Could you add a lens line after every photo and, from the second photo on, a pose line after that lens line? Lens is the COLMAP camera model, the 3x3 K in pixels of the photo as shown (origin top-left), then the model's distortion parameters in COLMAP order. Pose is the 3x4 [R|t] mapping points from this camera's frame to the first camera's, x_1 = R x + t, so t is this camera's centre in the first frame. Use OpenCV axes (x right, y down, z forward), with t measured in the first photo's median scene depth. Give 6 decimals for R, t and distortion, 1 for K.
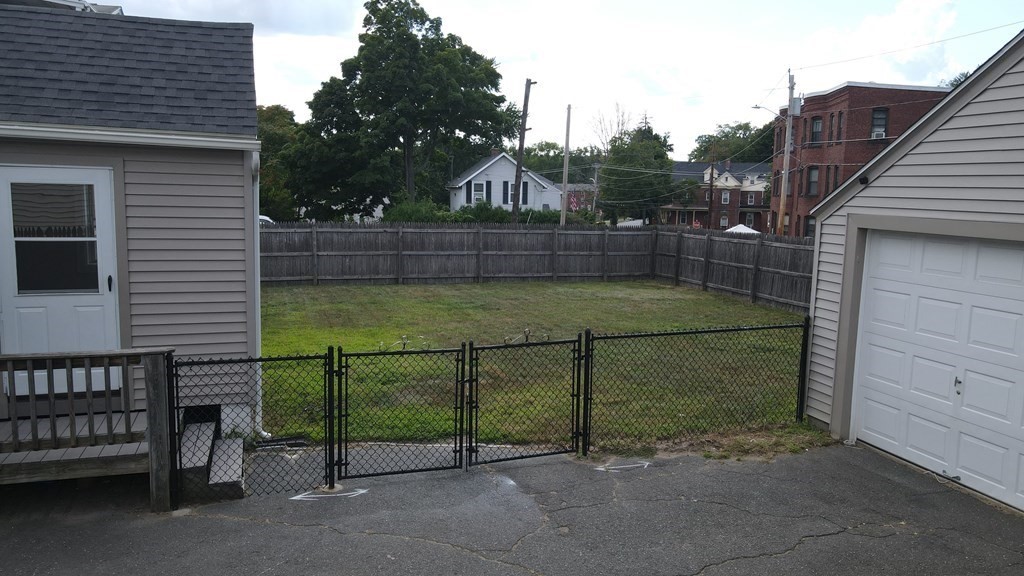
lens RADIAL K [[758.8, 0, 513.6], [0, 758.8, 288.0], [0, 0, 1]] dist [0.002781, 0.012412]
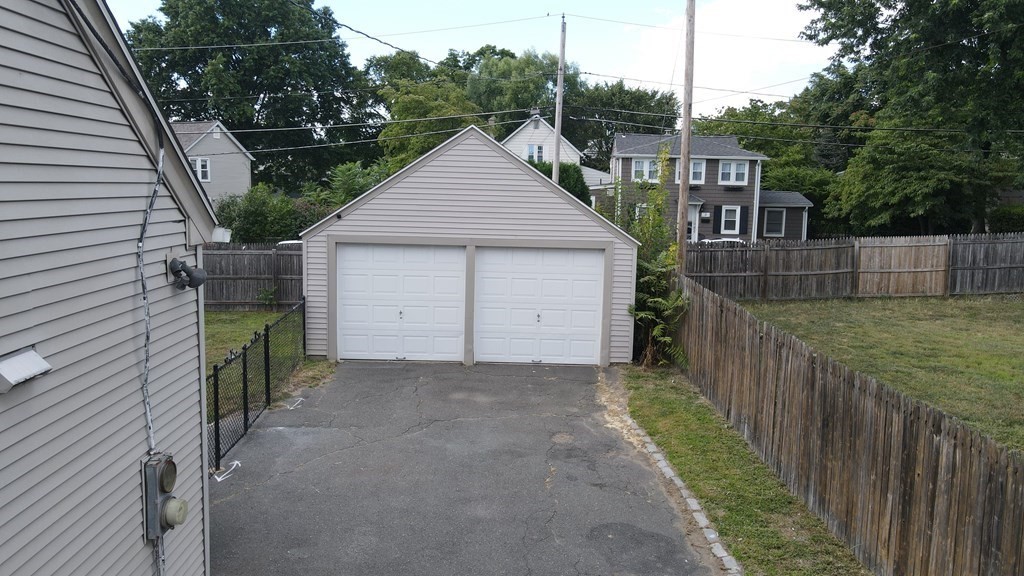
lens RADIAL K [[758.8, 0, 511.1], [0, 758.8, 285.6], [0, 0, 1]] dist [0.002781, 0.012412]
pose [[0.299787, -0.141696, 0.943425, -1.172586], [0.106218, 0.987717, 0.114596, -0.143947], [-0.948075, 0.065855, 0.311155, 0.050253]]
